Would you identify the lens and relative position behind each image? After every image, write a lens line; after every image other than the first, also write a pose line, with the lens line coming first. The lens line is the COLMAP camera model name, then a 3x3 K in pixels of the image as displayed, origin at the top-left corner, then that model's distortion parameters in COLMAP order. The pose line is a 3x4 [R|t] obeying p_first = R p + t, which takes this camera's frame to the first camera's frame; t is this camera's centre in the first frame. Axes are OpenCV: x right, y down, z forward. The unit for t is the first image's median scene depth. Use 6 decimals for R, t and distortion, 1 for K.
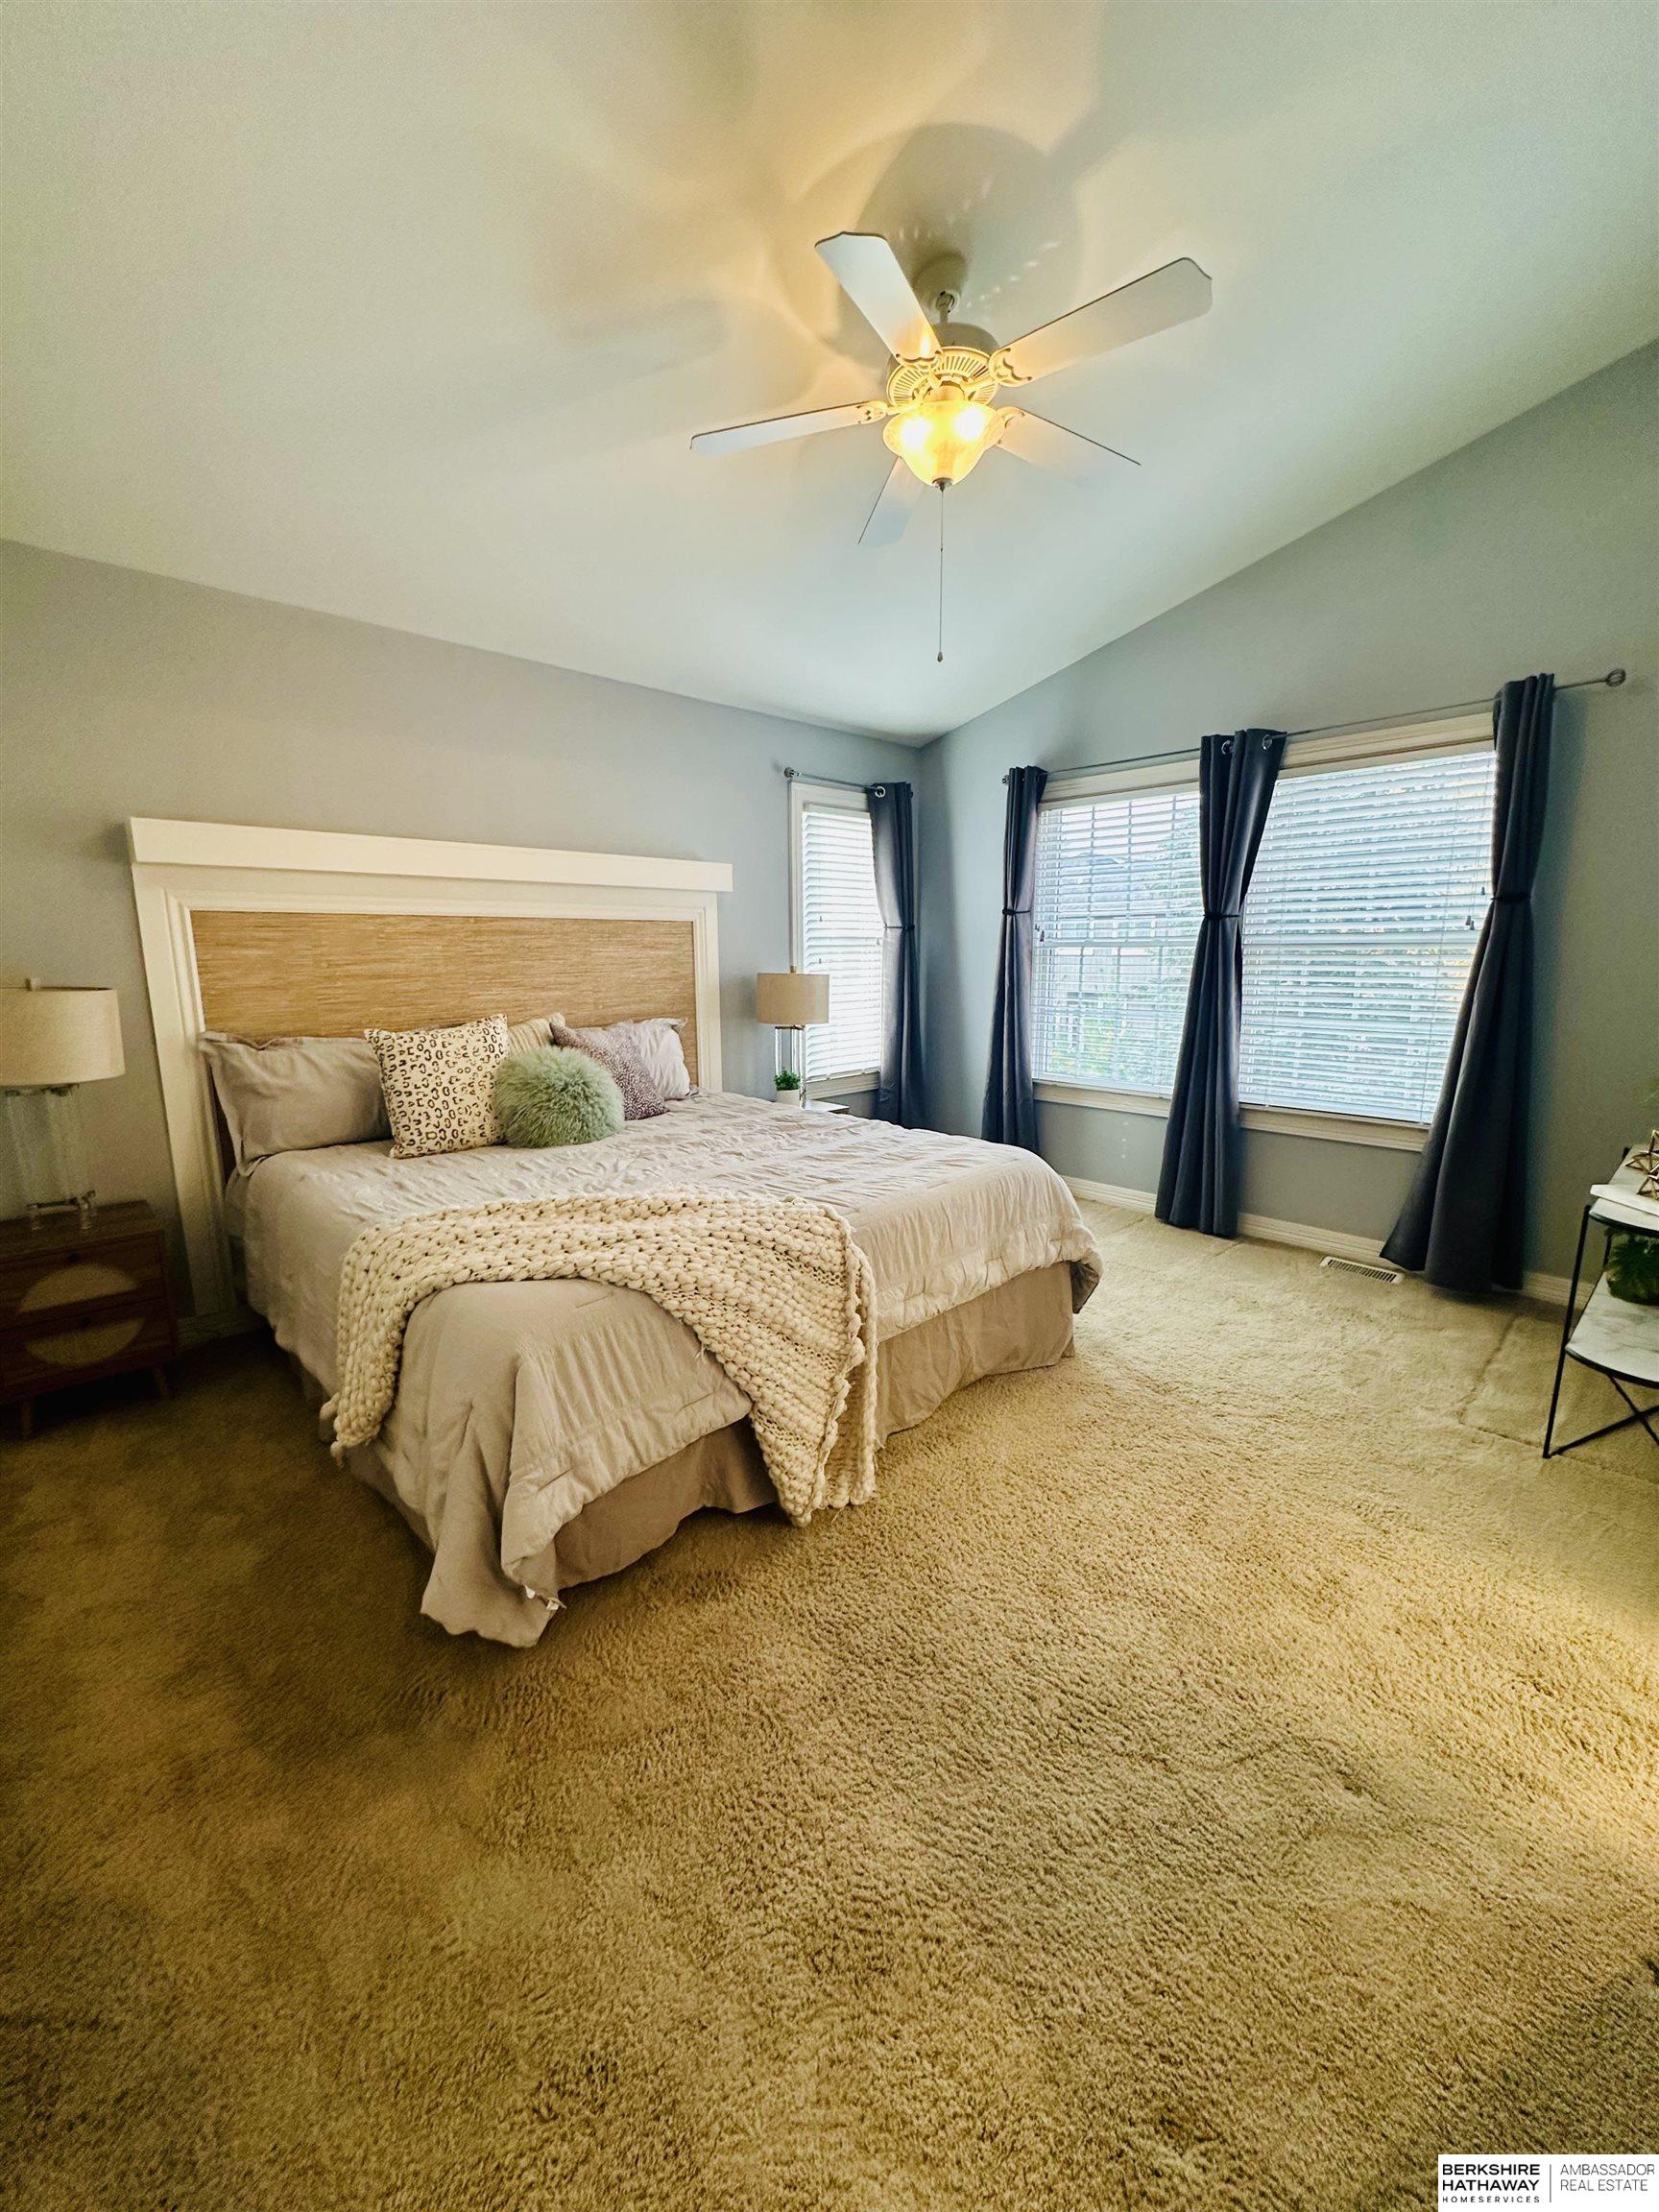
lens RADIAL K [[882.9, 0, 829.5], [0, 882.9, 1106.0], [0, 0, 1]] dist [0.000336, 0.000313]
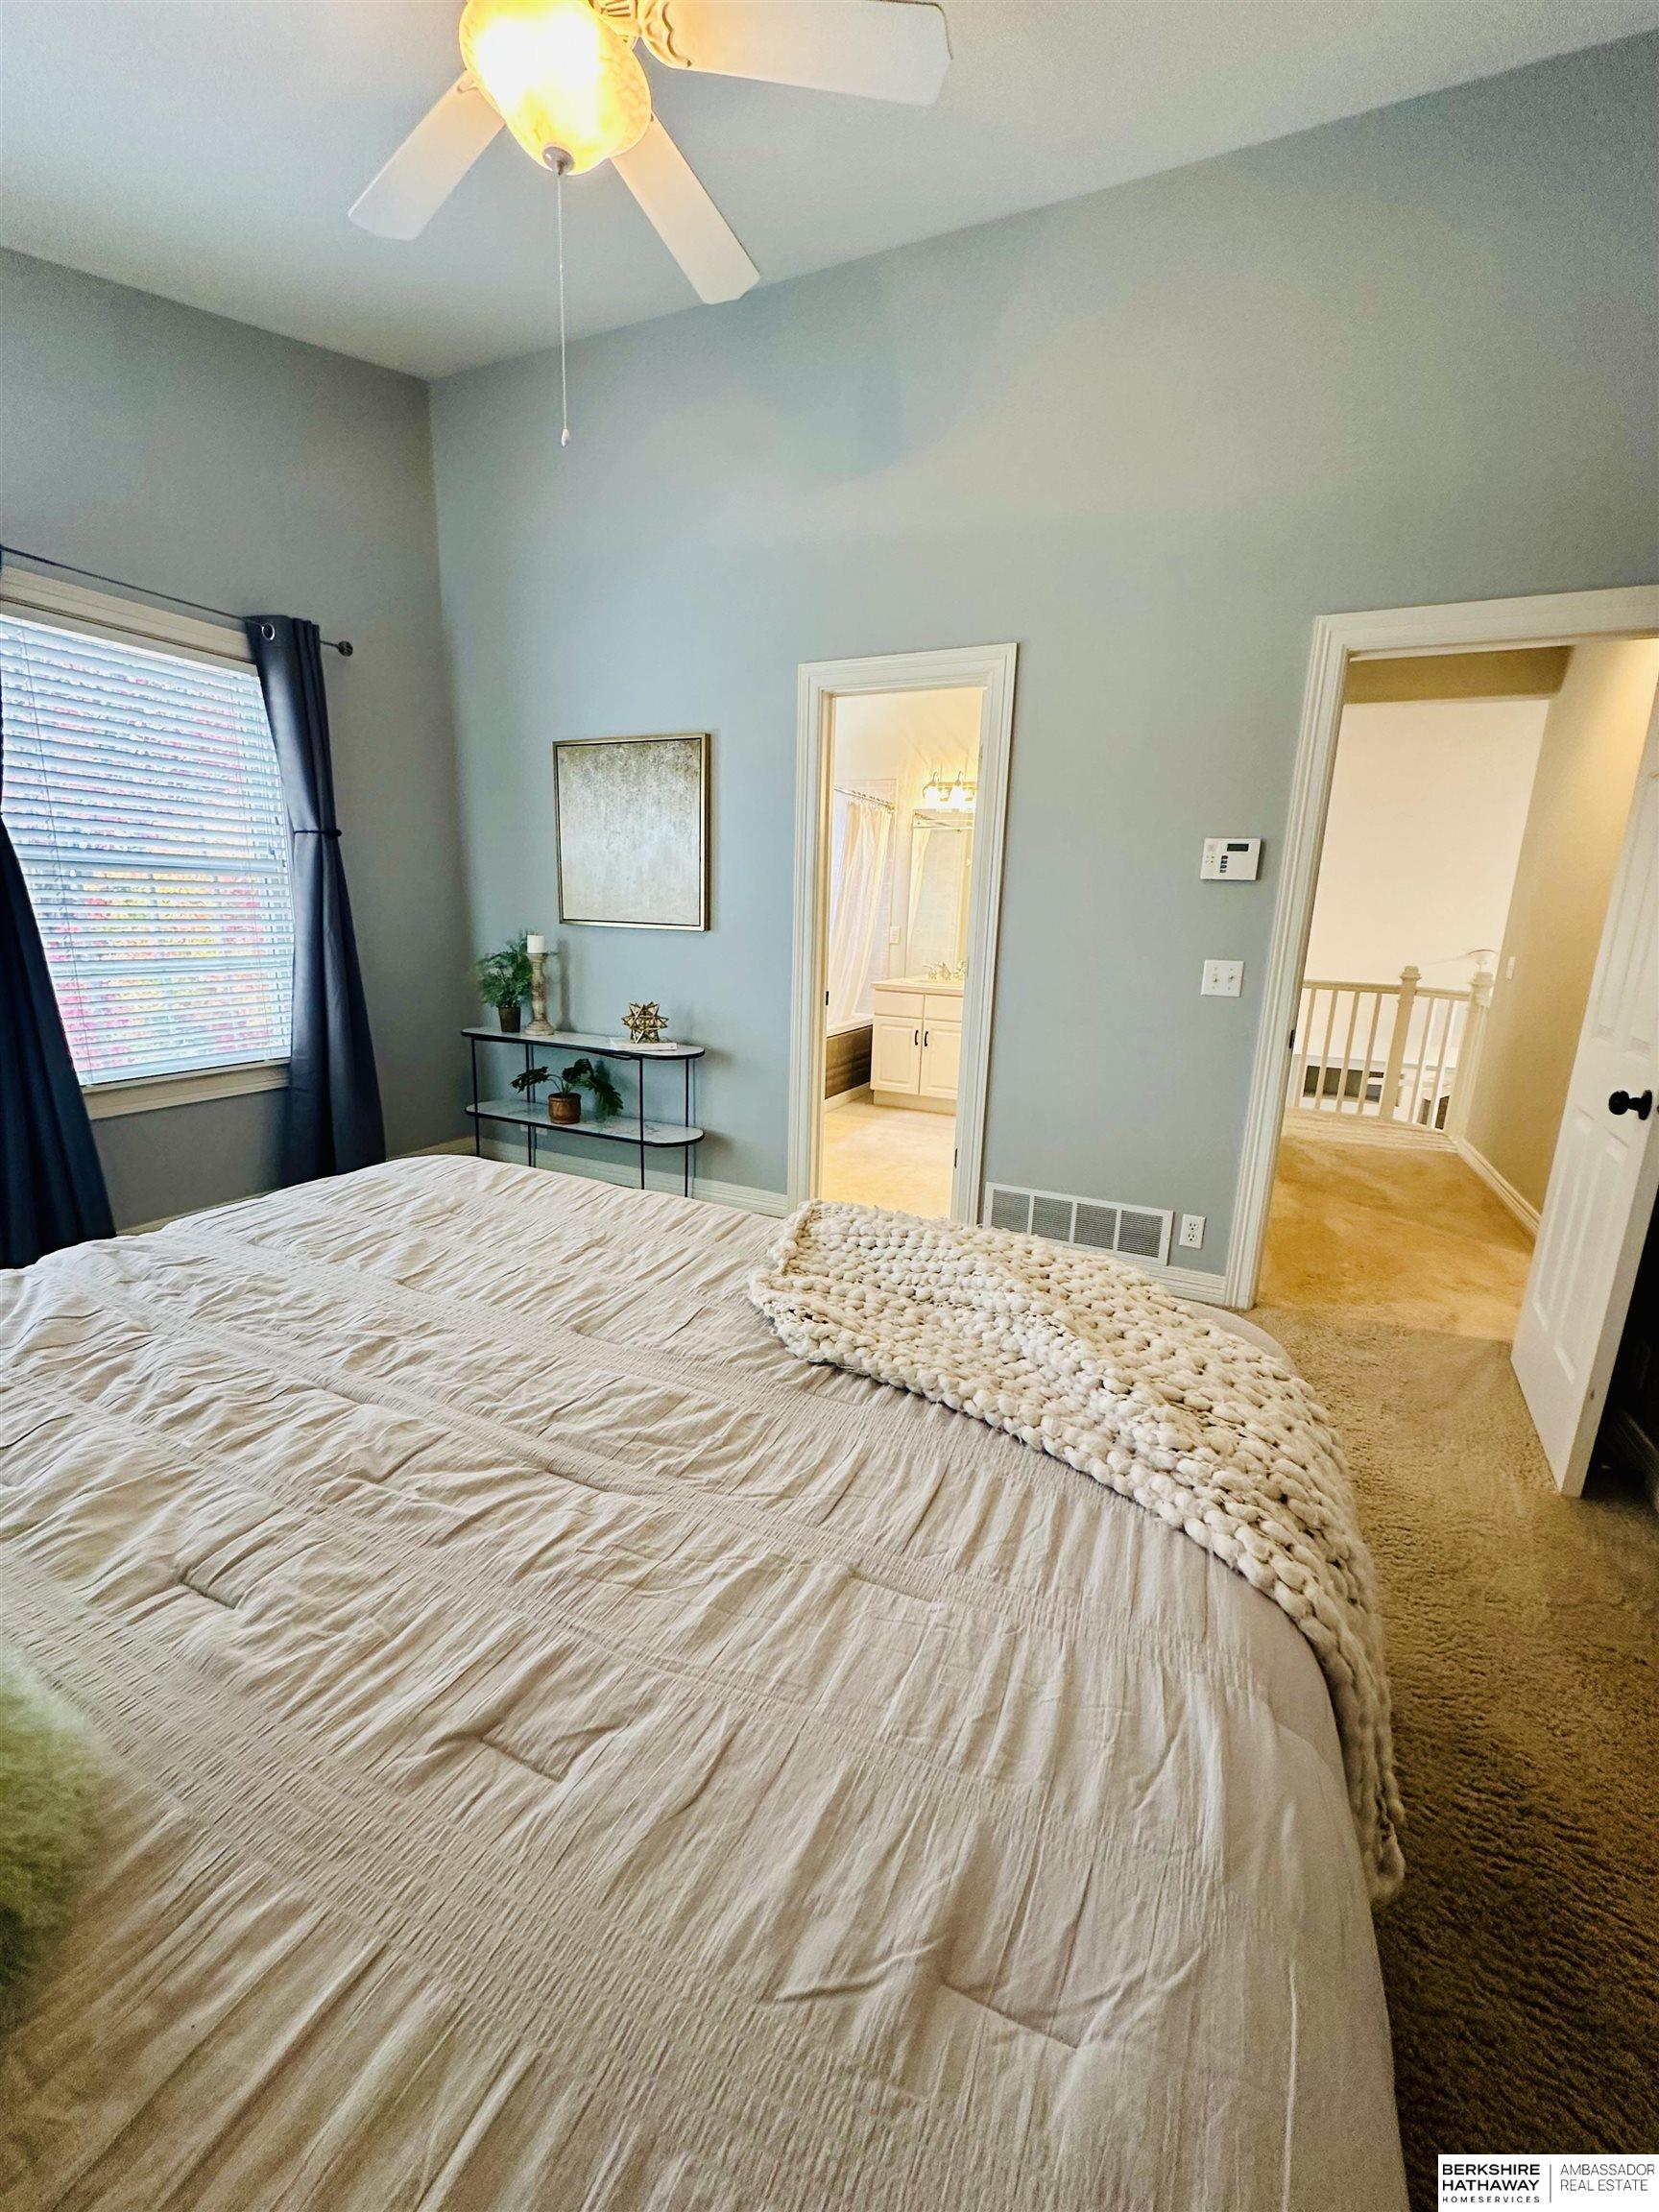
lens RADIAL K [[882.9, 0, 829.5], [0, 882.9, 1106.0], [0, 0, 1]] dist [0.000336, 0.000313]
pose [[-0.354961, -0.212278, 0.910462, -0.577065], [0.130915, 0.952997, 0.273235, -0.151016], [-0.925670, 0.216181, -0.310486, 0.966798]]
